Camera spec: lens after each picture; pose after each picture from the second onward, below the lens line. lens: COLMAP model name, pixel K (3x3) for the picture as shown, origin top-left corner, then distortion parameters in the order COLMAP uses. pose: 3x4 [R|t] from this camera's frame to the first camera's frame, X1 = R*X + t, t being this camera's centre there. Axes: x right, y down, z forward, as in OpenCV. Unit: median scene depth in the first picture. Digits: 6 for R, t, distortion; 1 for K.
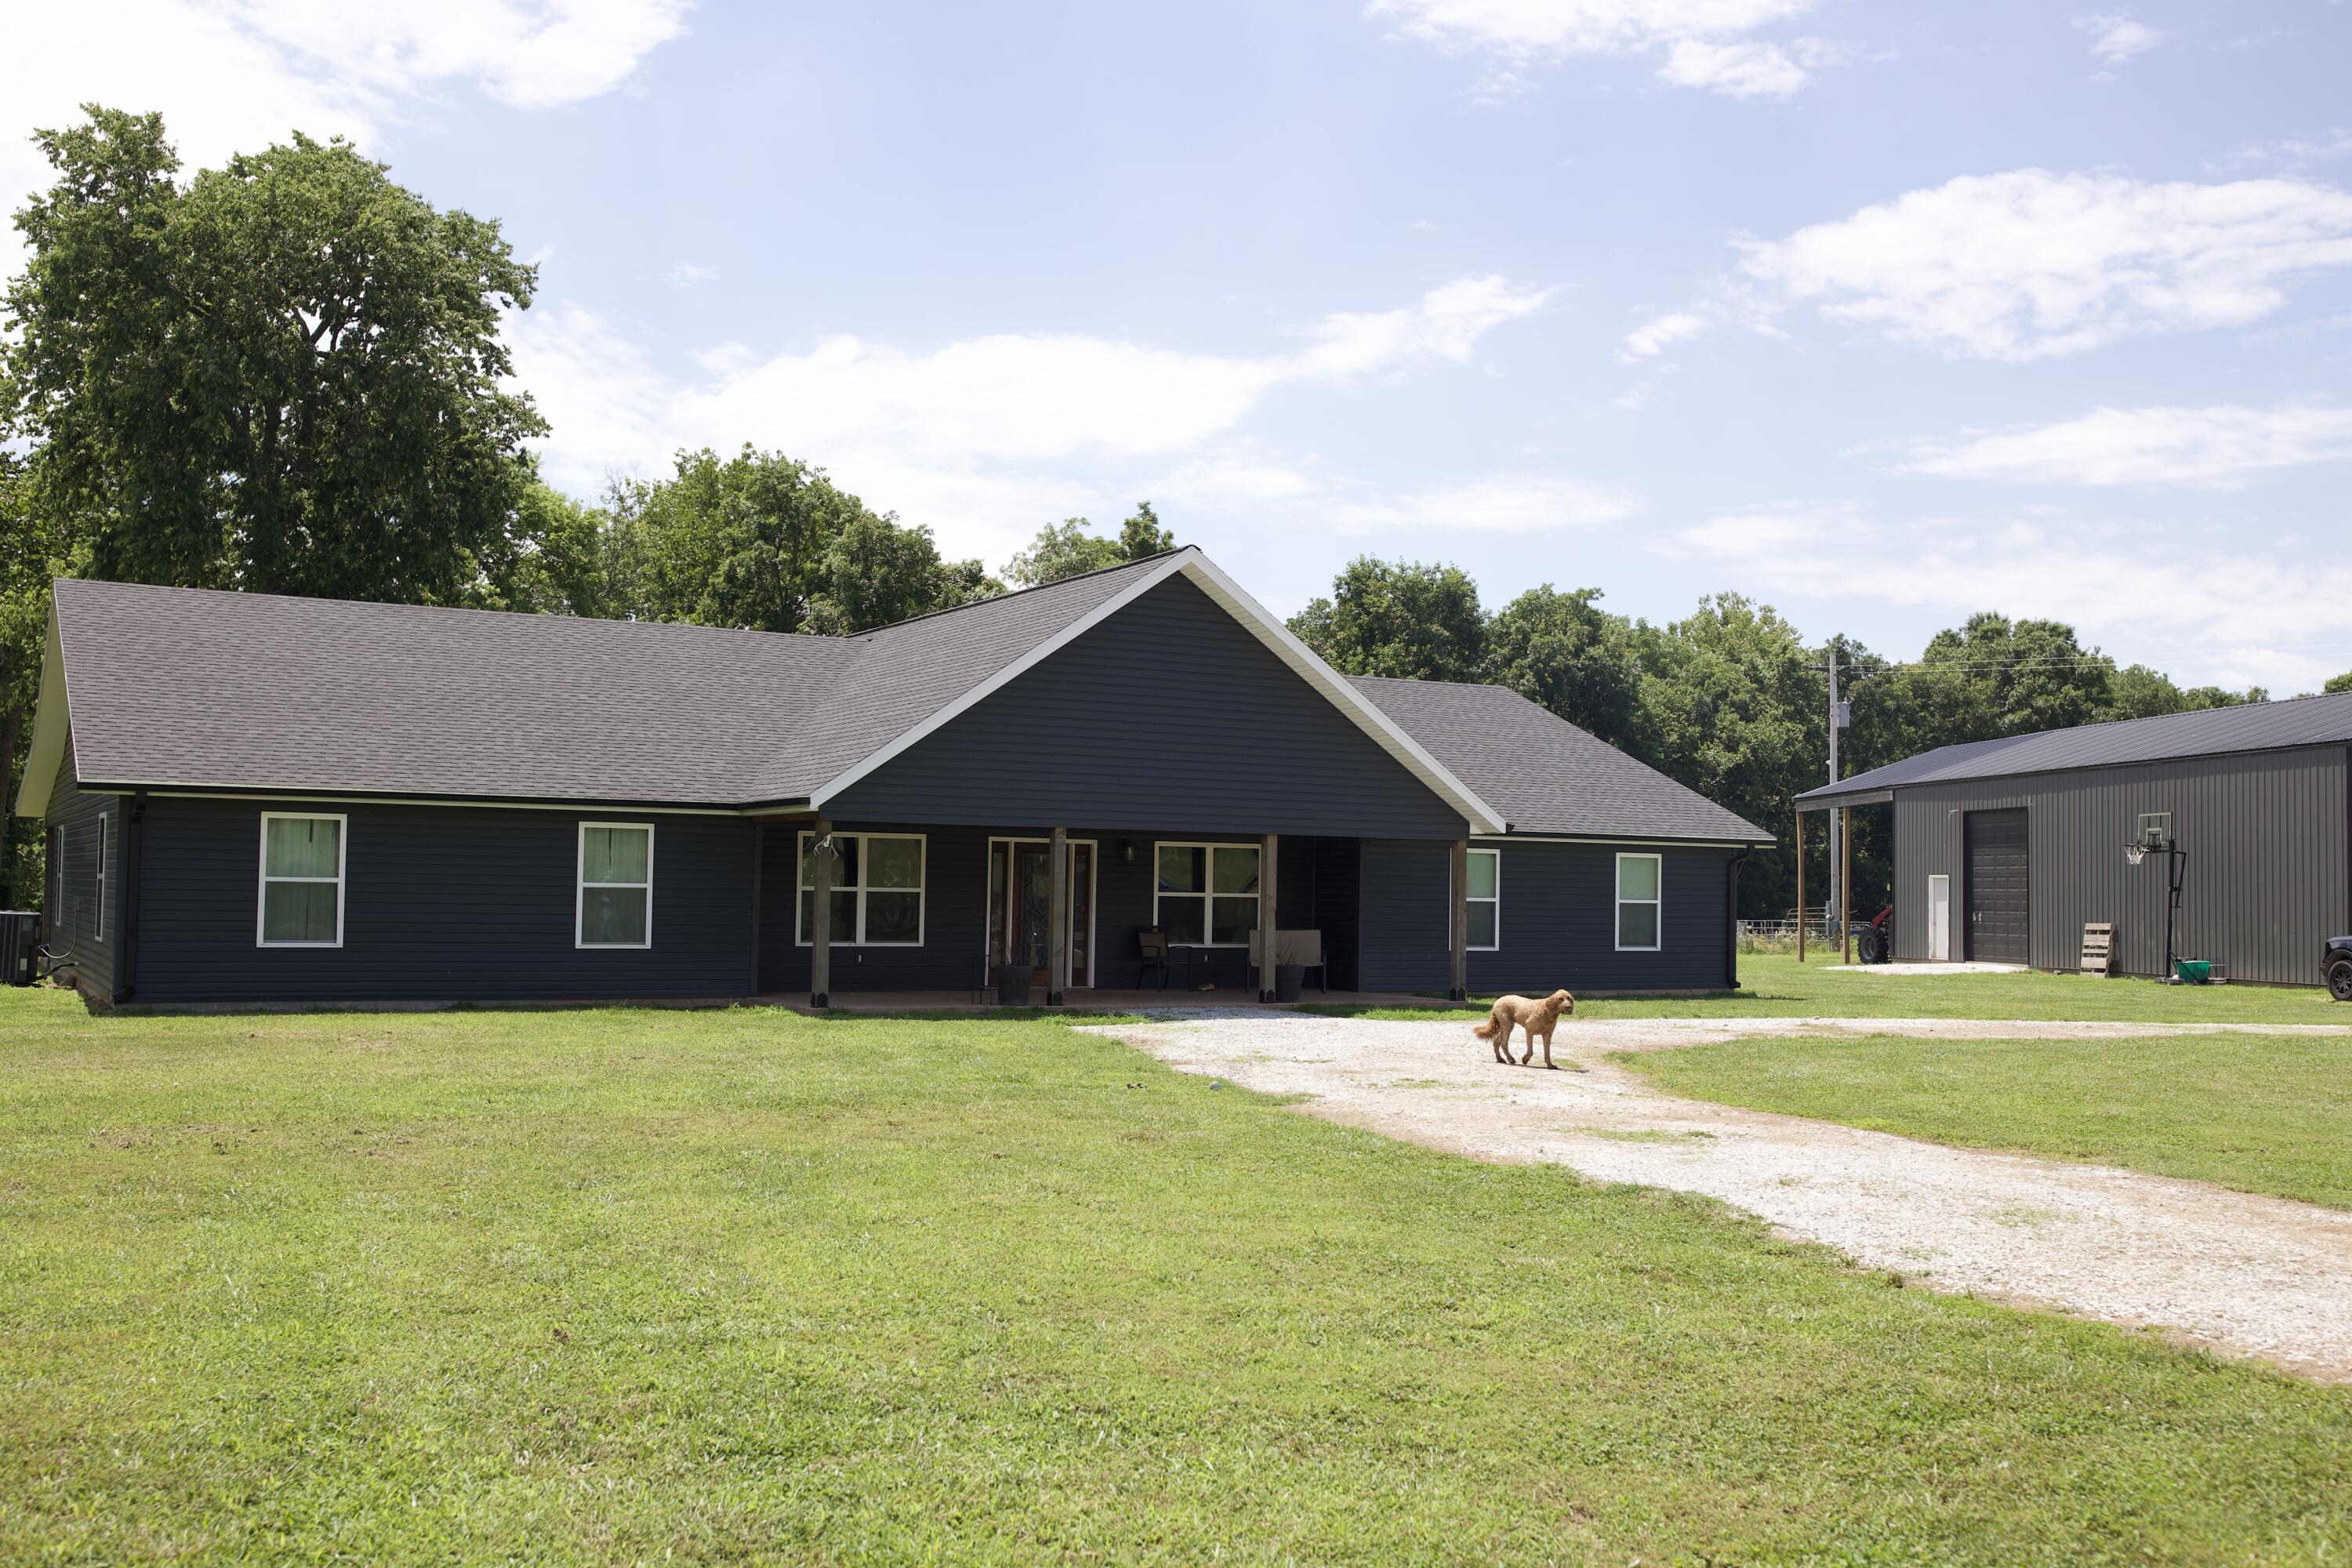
lens RADIAL K [[2252.9, 0, 1176.0], [0, 2252.9, 784.0], [0, 0, 1]] dist [-0.004360, -0.028509]
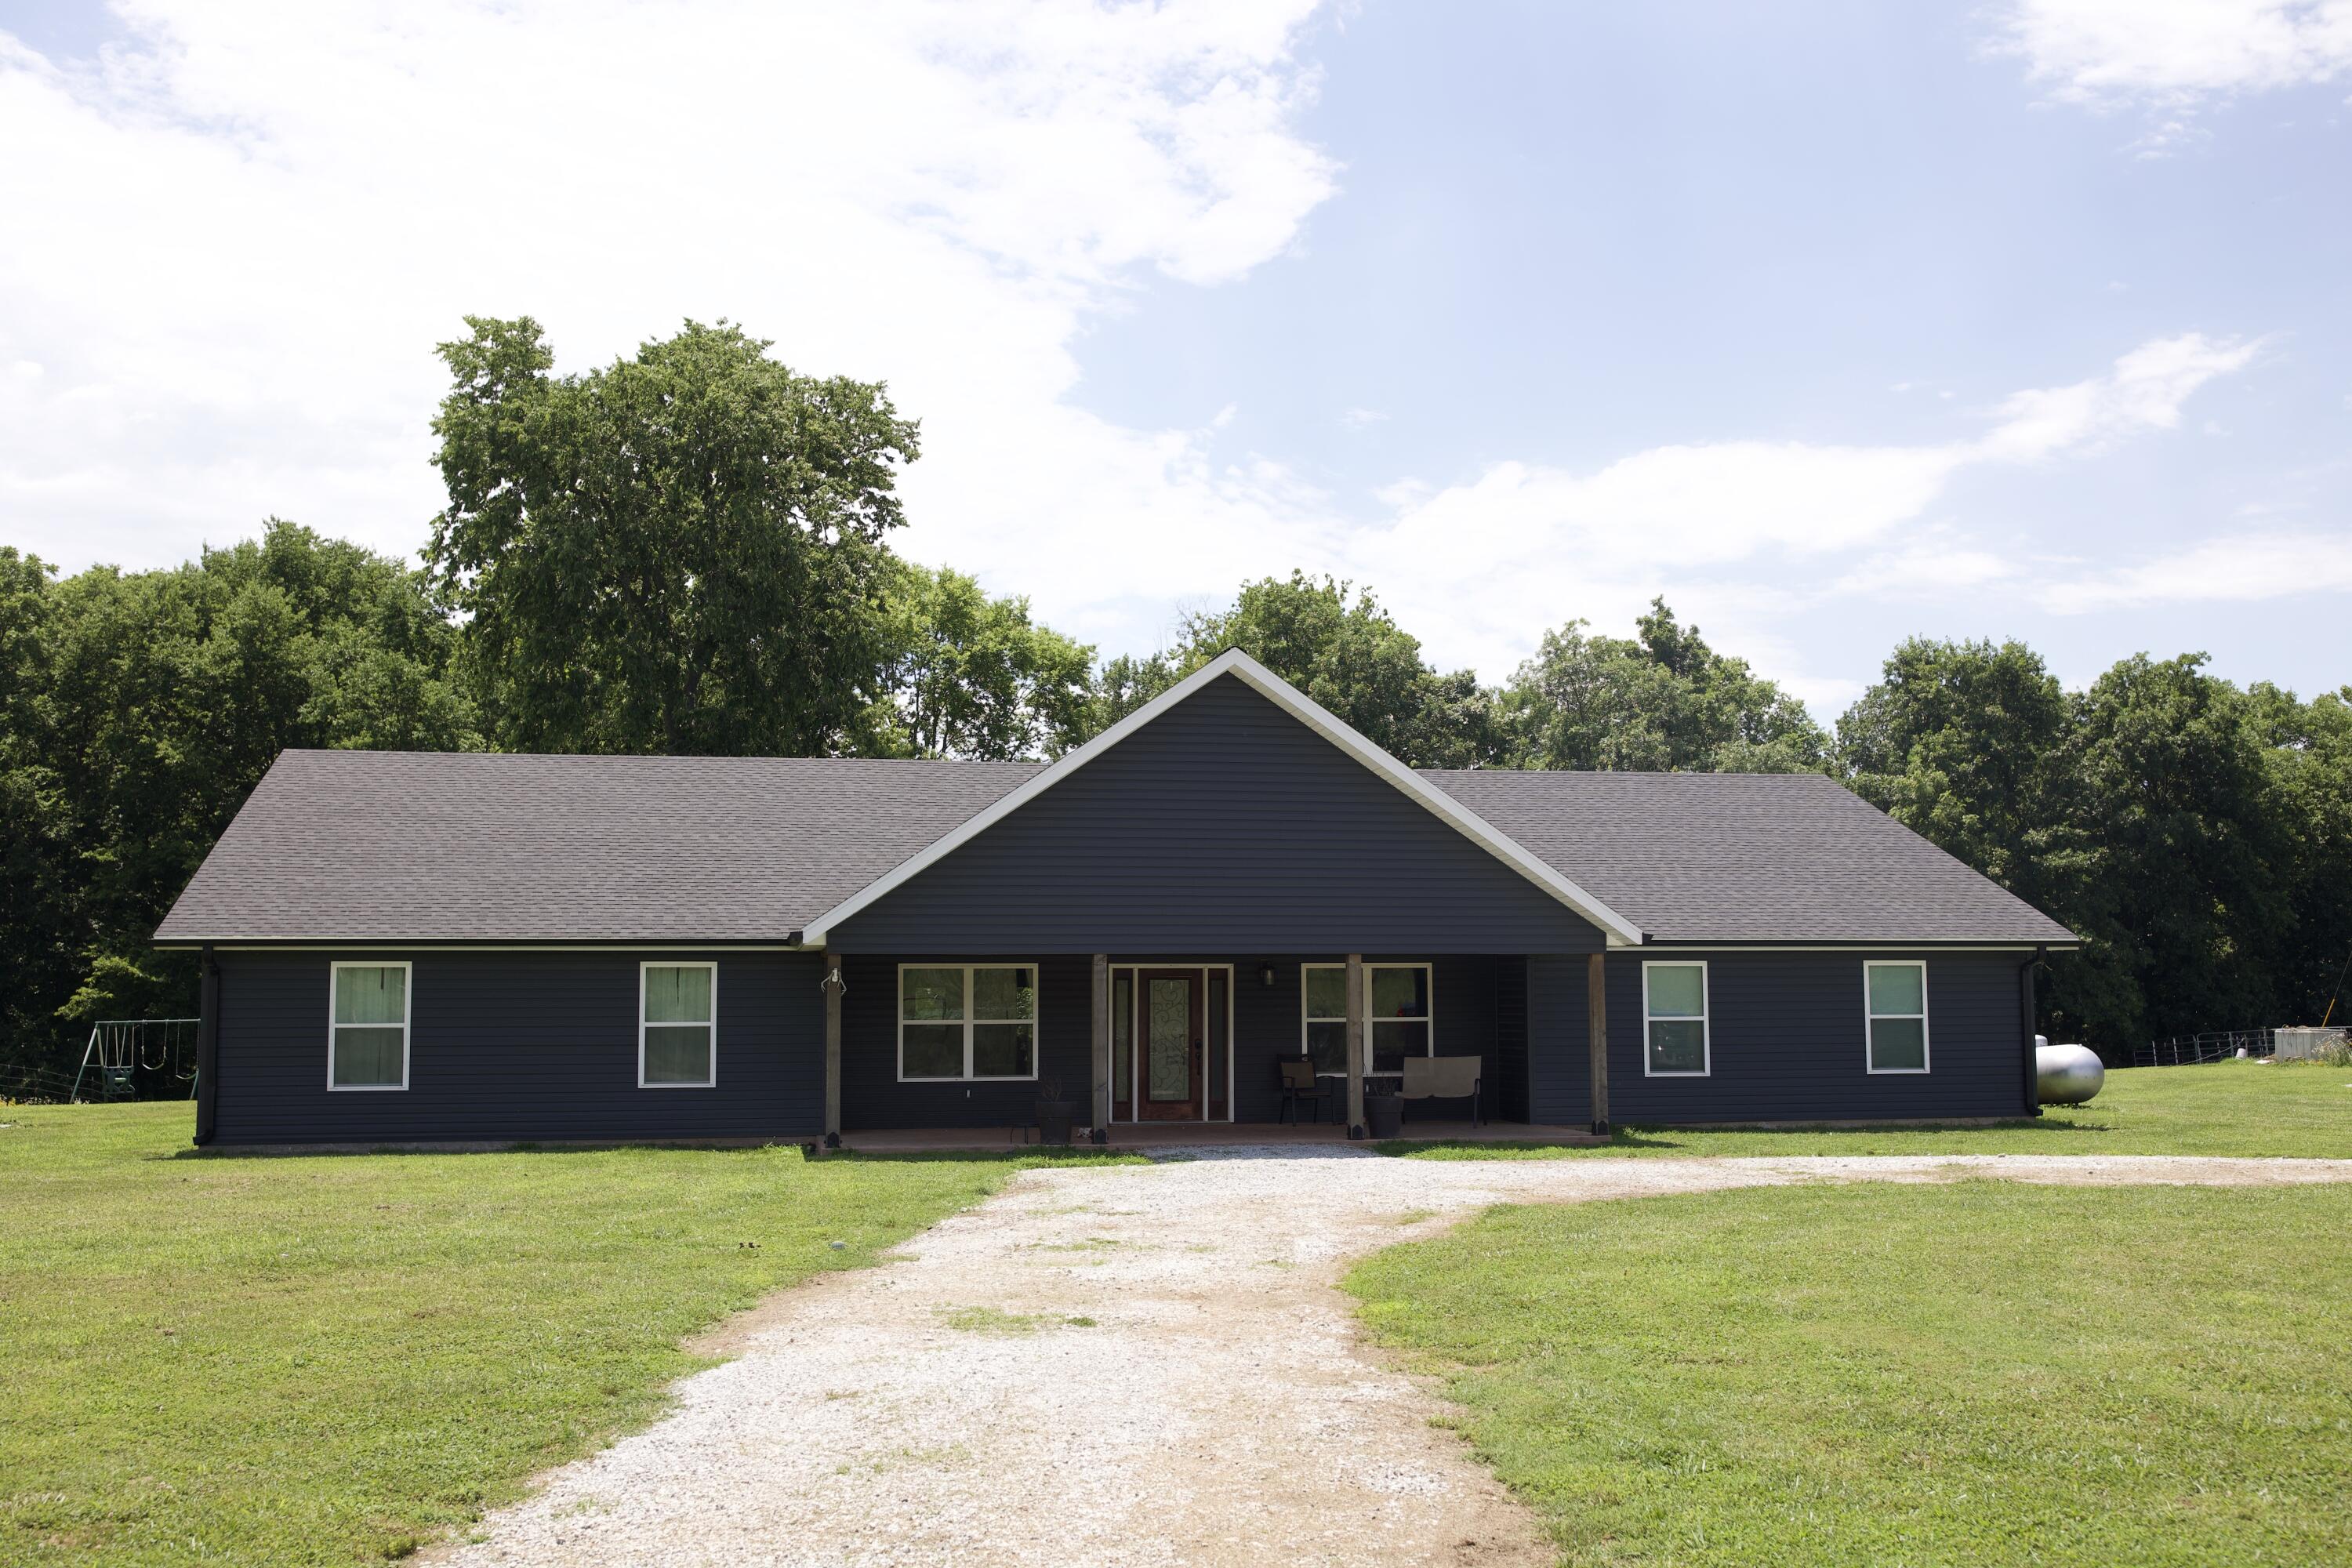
lens RADIAL K [[2252.9, 0, 1176.0], [0, 2252.9, 784.0], [0, 0, 1]] dist [-0.004360, -0.028509]
pose [[0.948127, -0.052033, -0.313605, 0.179532], [0.035725, 0.997704, -0.057530, 0.002350], [0.315879, 0.043343, 0.947809, 0.071531]]
